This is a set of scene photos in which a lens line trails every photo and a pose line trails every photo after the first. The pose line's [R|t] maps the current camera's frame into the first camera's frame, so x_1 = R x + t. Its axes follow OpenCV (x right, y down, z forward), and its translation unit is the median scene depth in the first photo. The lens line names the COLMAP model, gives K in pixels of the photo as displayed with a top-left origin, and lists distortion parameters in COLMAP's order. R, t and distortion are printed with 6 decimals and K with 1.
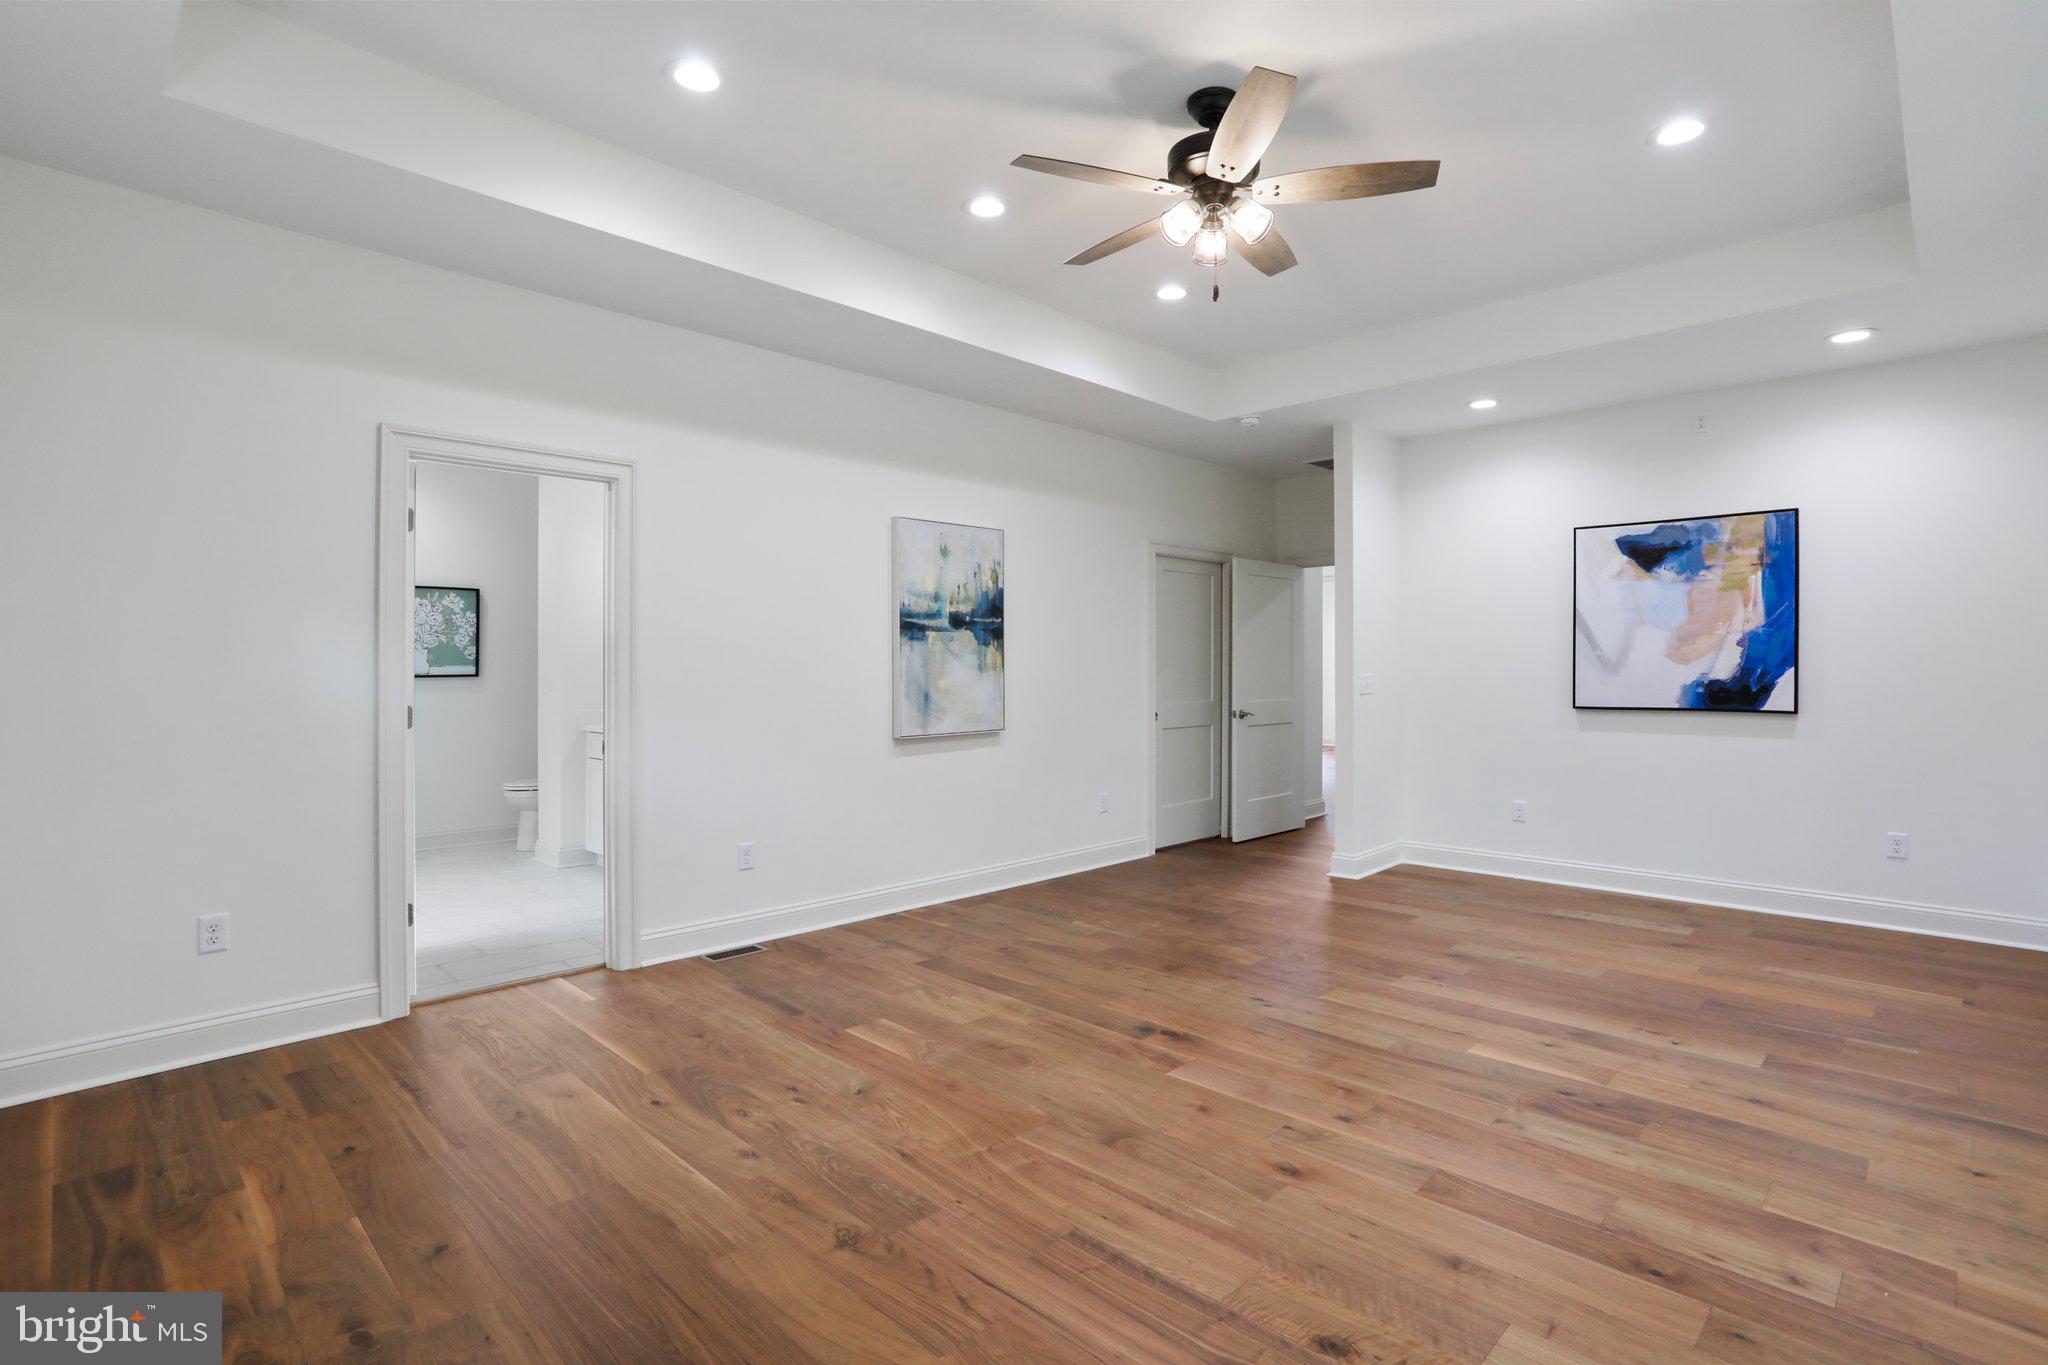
lens RADIAL K [[989.4, 0, 1024.5], [0, 989.4, 661.3], [0, 0, 1]] dist [-0.065037, 0.034160]
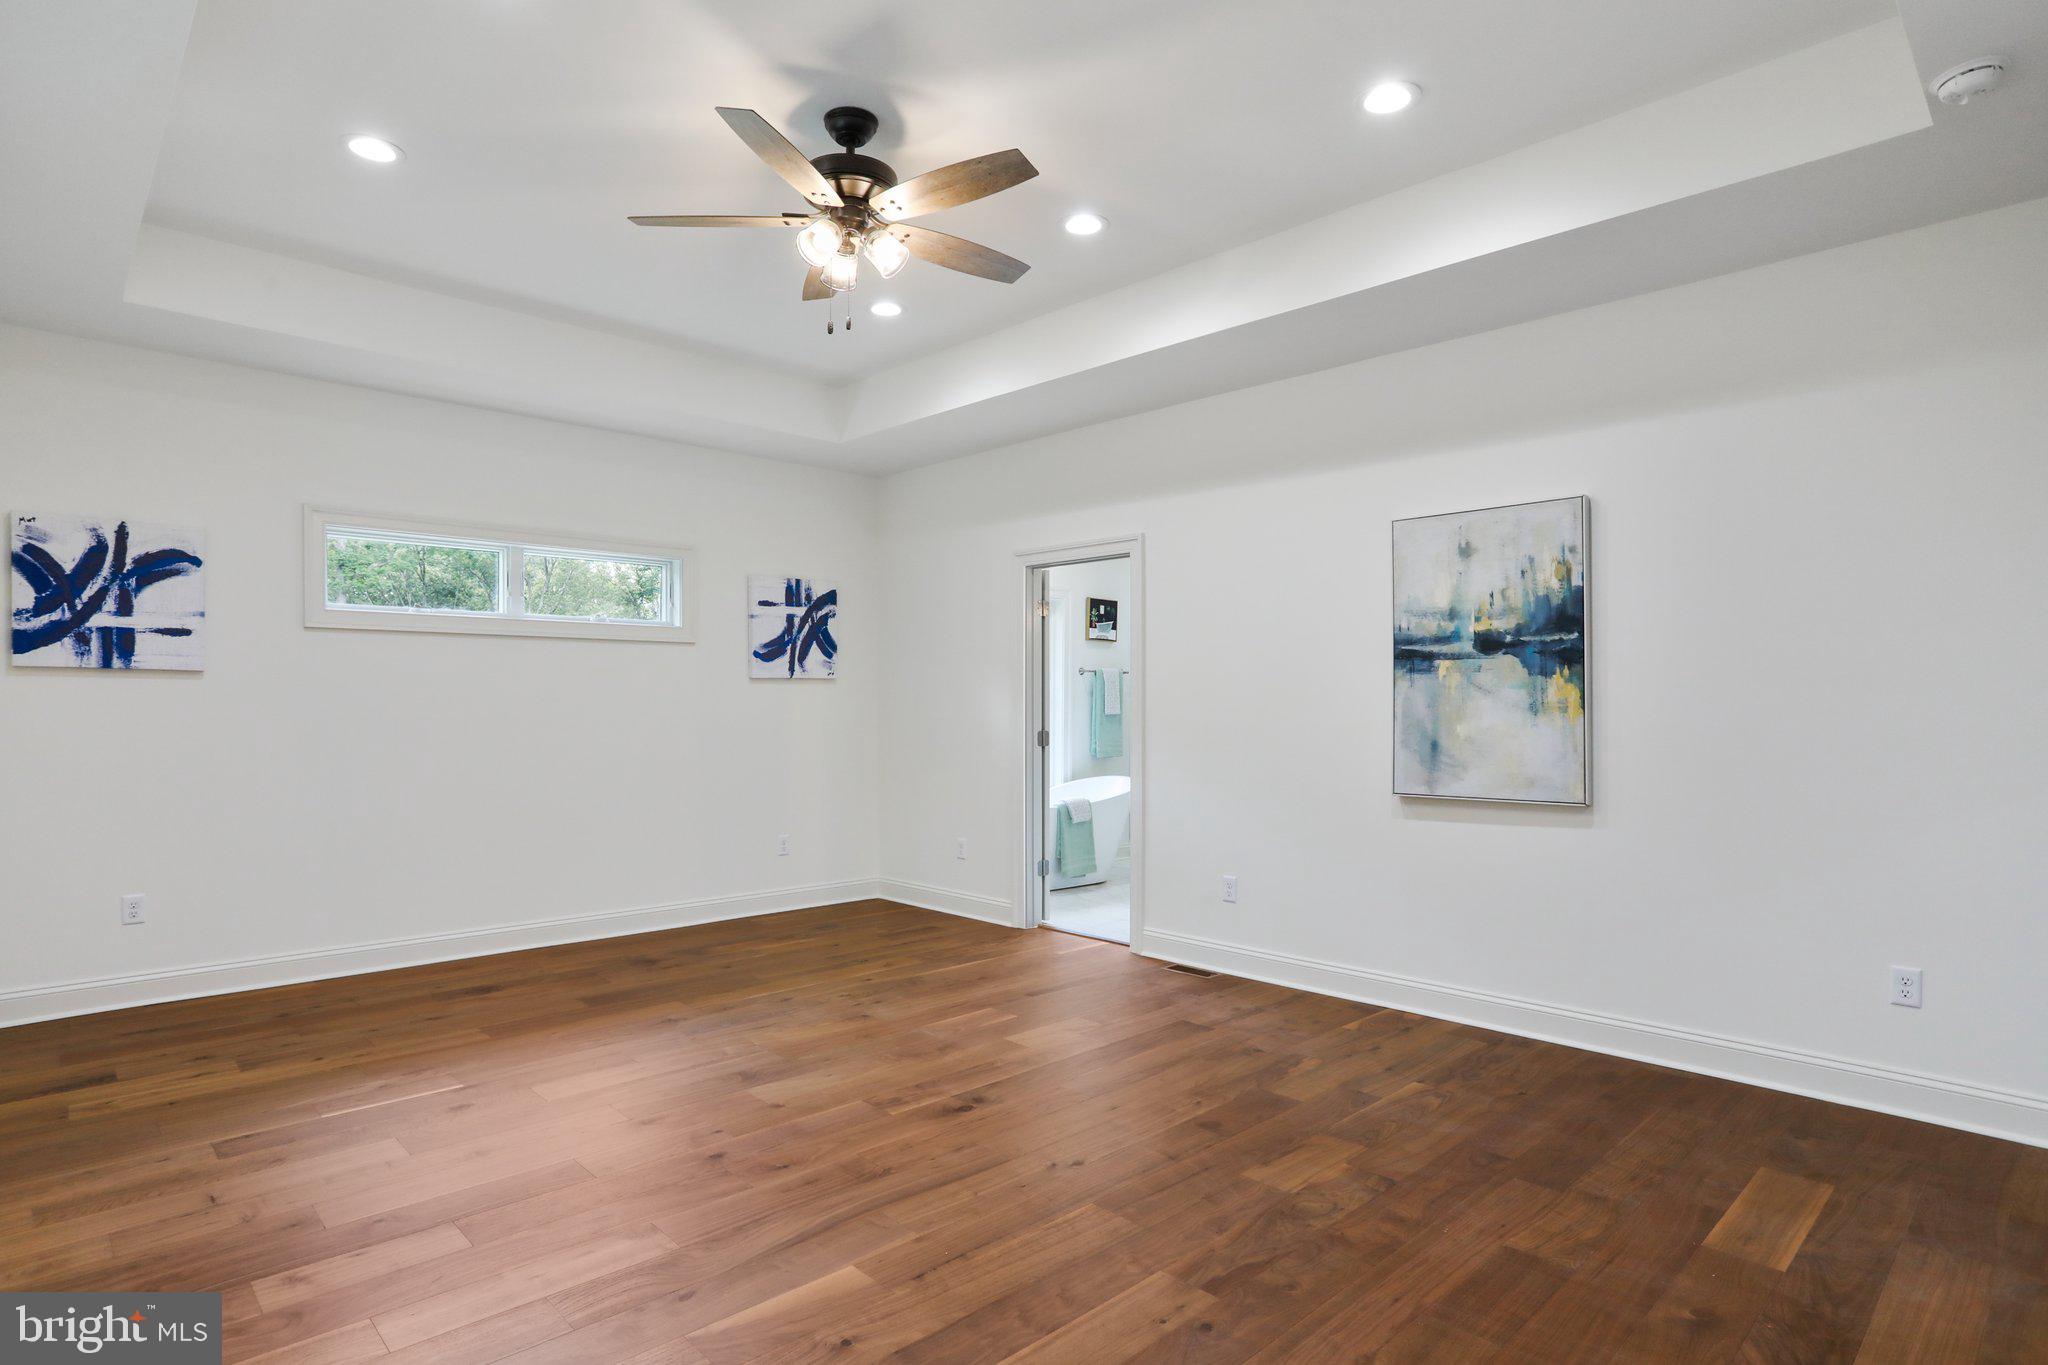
lens RADIAL K [[1084.4, 0, 1023.2], [0, 1084.4, 716.5], [0, 0, 1]] dist [-0.023994, 0.000654]
pose [[-0.024332, 0.013793, -0.999609, 0.756118], [0.004090, 0.999898, 0.013698, 0.000427], [0.999696, -0.003755, -0.024386, 0.710494]]
